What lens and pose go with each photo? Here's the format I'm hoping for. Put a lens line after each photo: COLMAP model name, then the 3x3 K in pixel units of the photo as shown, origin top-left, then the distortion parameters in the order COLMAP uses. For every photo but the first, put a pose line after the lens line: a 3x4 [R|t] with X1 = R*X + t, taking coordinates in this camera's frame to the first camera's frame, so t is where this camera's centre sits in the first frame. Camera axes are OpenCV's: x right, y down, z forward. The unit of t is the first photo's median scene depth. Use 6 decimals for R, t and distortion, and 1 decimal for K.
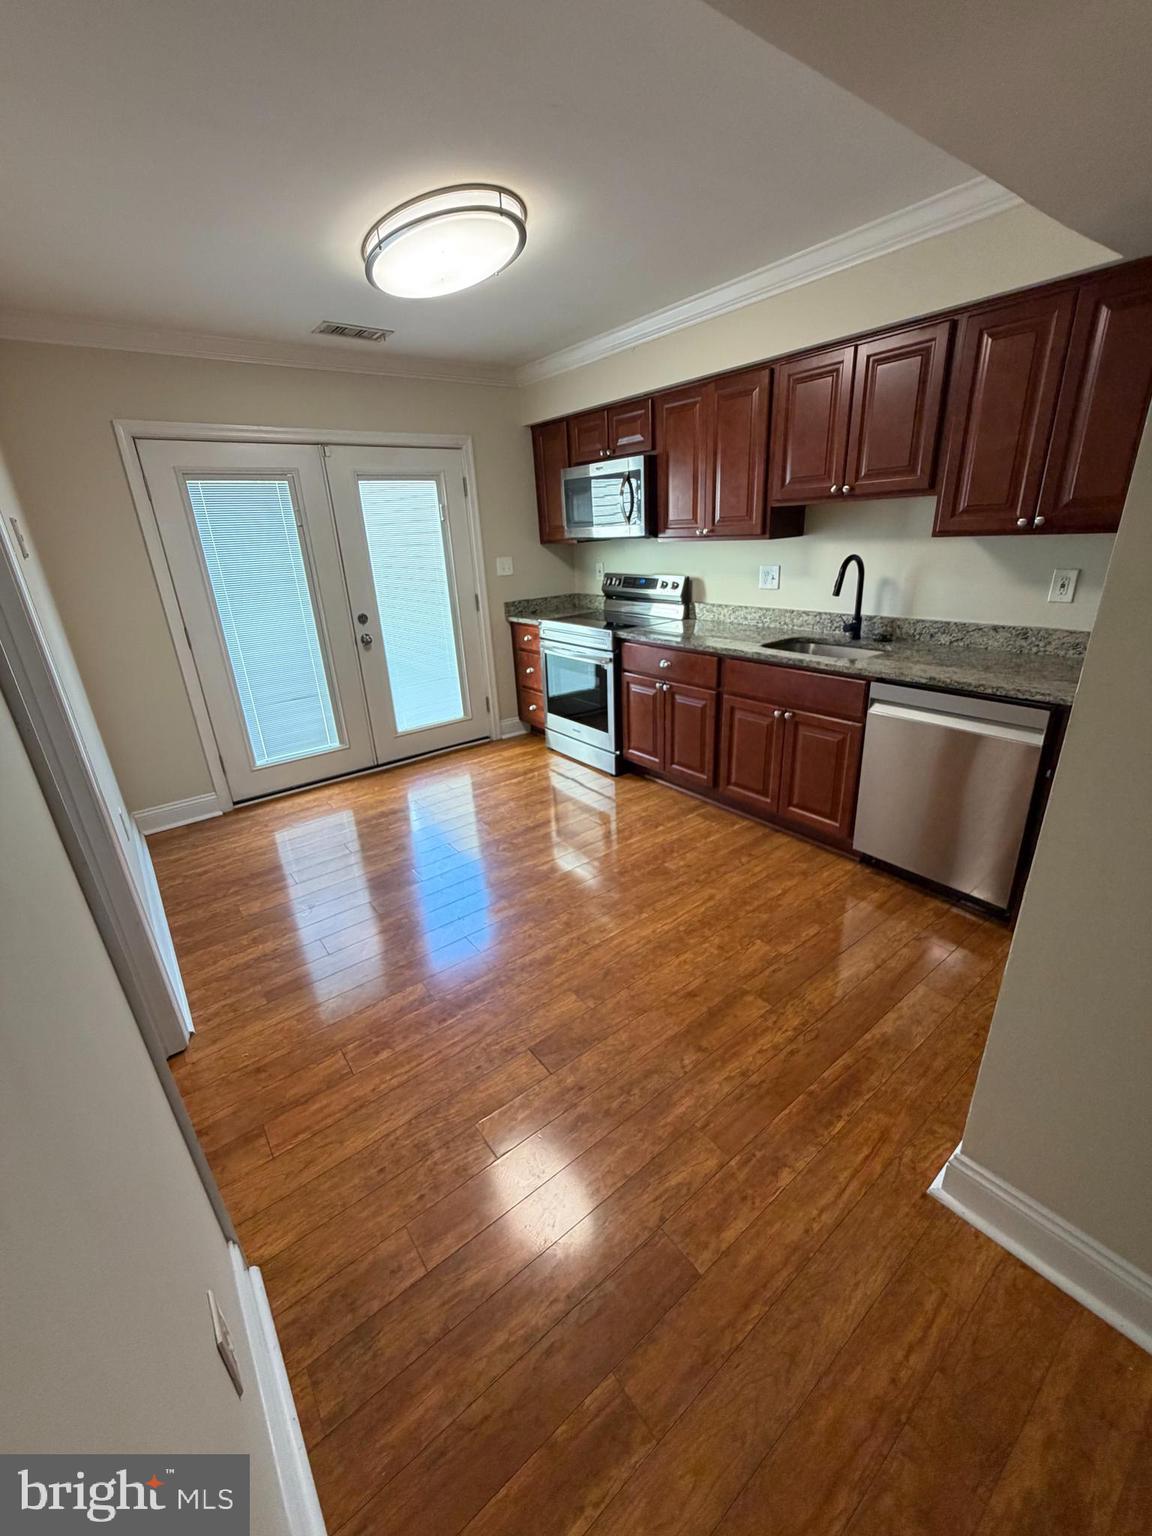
lens RADIAL K [[611.6, 0, 579.2], [0, 611.6, 765.0], [0, 0, 1]] dist [-0.000420, -0.000470]
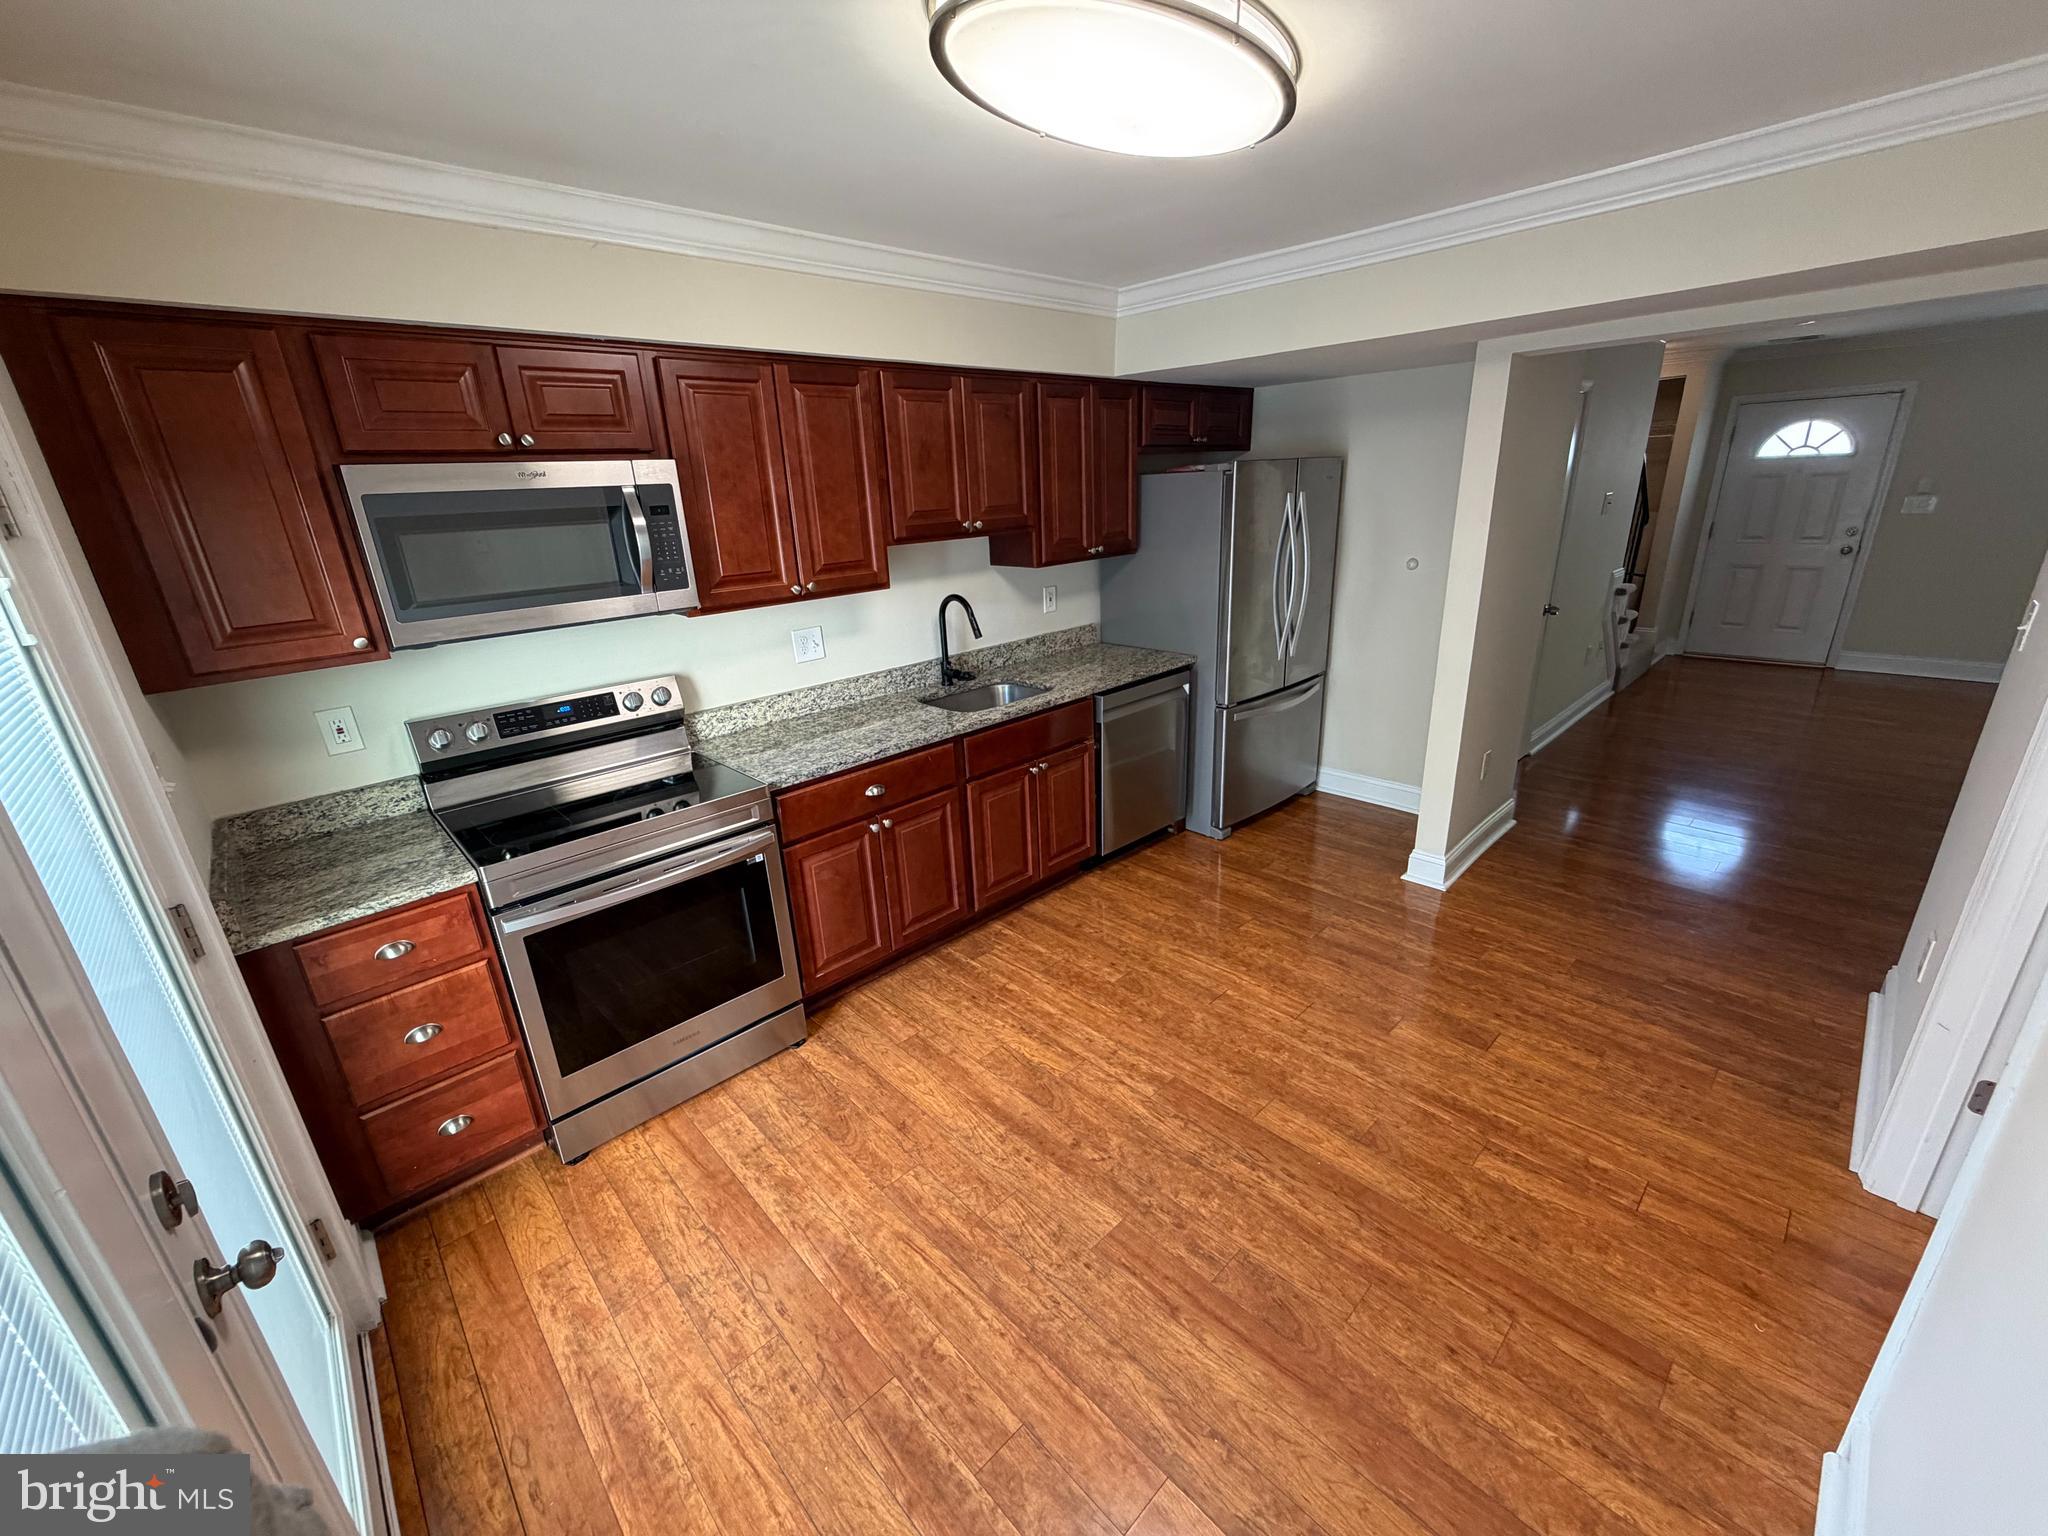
lens RADIAL K [[815.4, 0, 1025.1], [0, 815.4, 763.6], [0, 0, 1]] dist [-0.000420, -0.000470]
pose [[-0.099290, -0.265487, 0.958988, -0.688458], [0.414081, 0.865316, 0.282427, -0.372521], [-0.904809, 0.425141, 0.024016, 0.863481]]
